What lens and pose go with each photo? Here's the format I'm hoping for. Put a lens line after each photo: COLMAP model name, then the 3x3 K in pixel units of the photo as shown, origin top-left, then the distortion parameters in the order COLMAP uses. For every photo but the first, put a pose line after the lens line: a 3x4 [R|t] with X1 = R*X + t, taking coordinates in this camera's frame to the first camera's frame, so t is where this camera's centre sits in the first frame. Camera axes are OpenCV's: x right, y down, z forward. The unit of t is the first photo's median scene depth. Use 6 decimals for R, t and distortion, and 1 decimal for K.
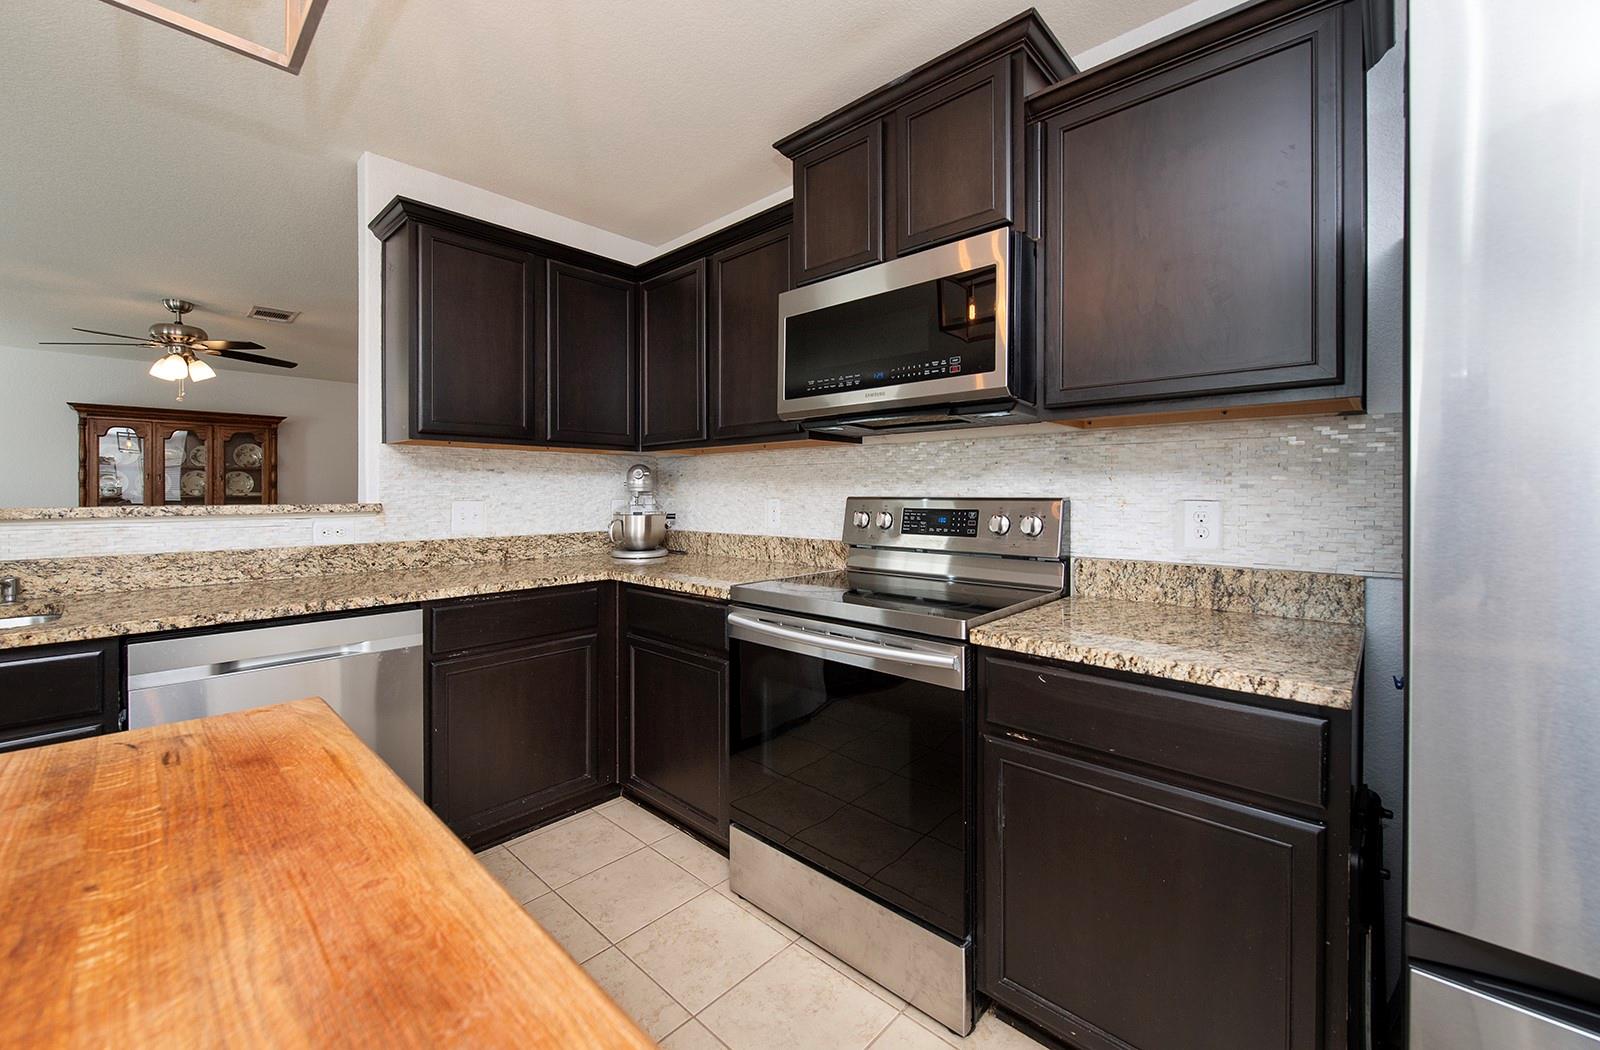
lens RADIAL K [[640.7, 0, 739.8], [0, 640.7, 489.1], [0, 0, 1]] dist [-0.008798, -0.000006]
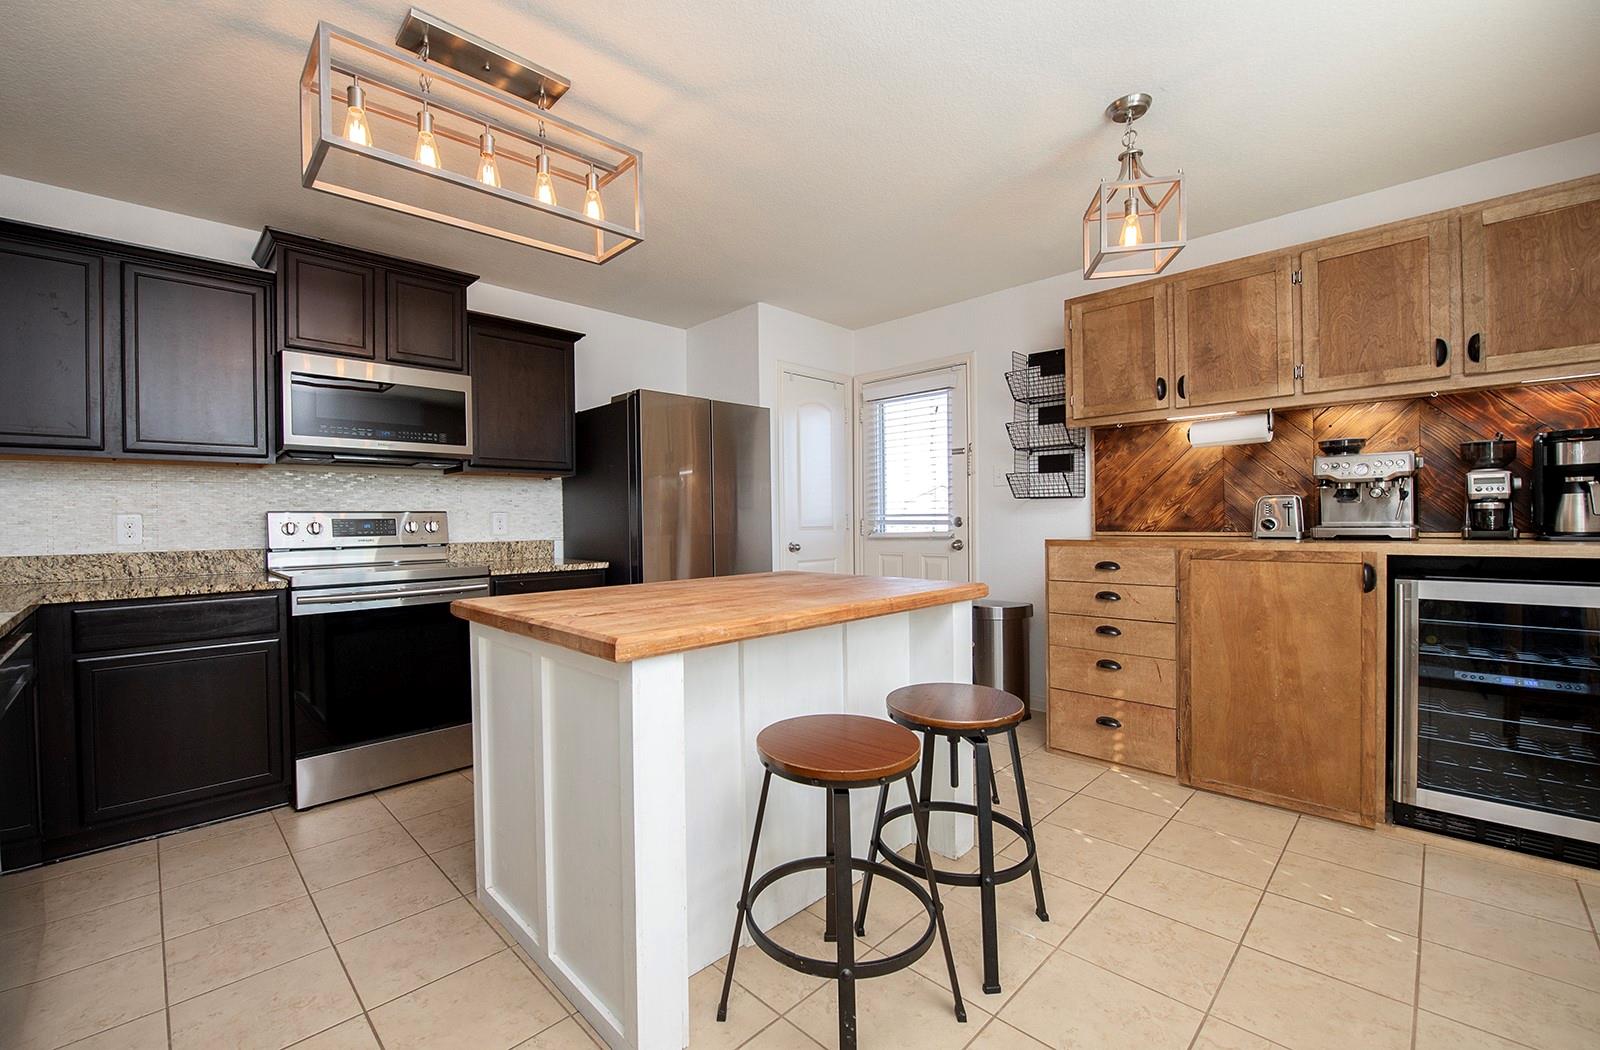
lens RADIAL K [[671.8, 0, 793.6], [0, 671.8, 524.6], [0, 0, 1]] dist [-0.014224, -0.000660]
pose [[0.001991, -0.005806, 0.999981, -1.211916], [0.007830, 0.999953, 0.005790, 0.041313], [-0.999967, 0.007818, 0.002036, -0.017393]]
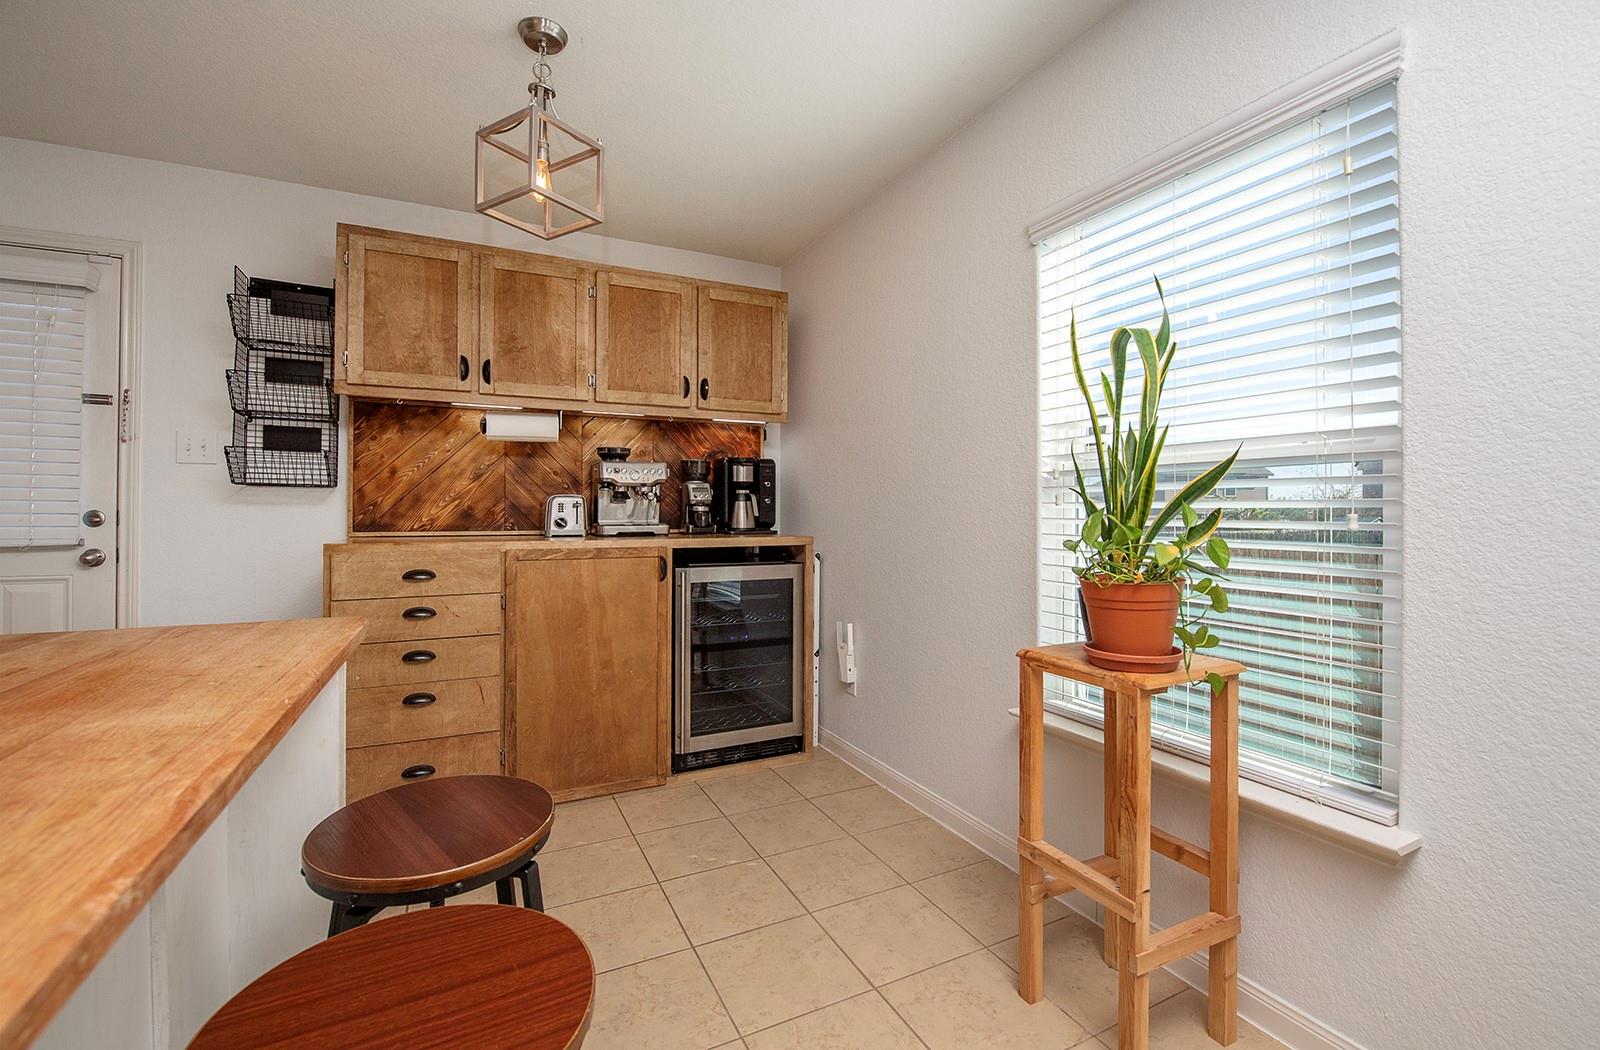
lens RADIAL K [[671.8, 0, 795.2], [0, 671.8, 509.0], [0, 0, 1]] dist [-0.014224, -0.000660]
pose [[-0.943273, 0.002195, 0.332011, -1.041742], [-0.001956, 0.999924, -0.012167, 0.042178], [-0.332013, -0.012126, -0.943197, 0.057195]]
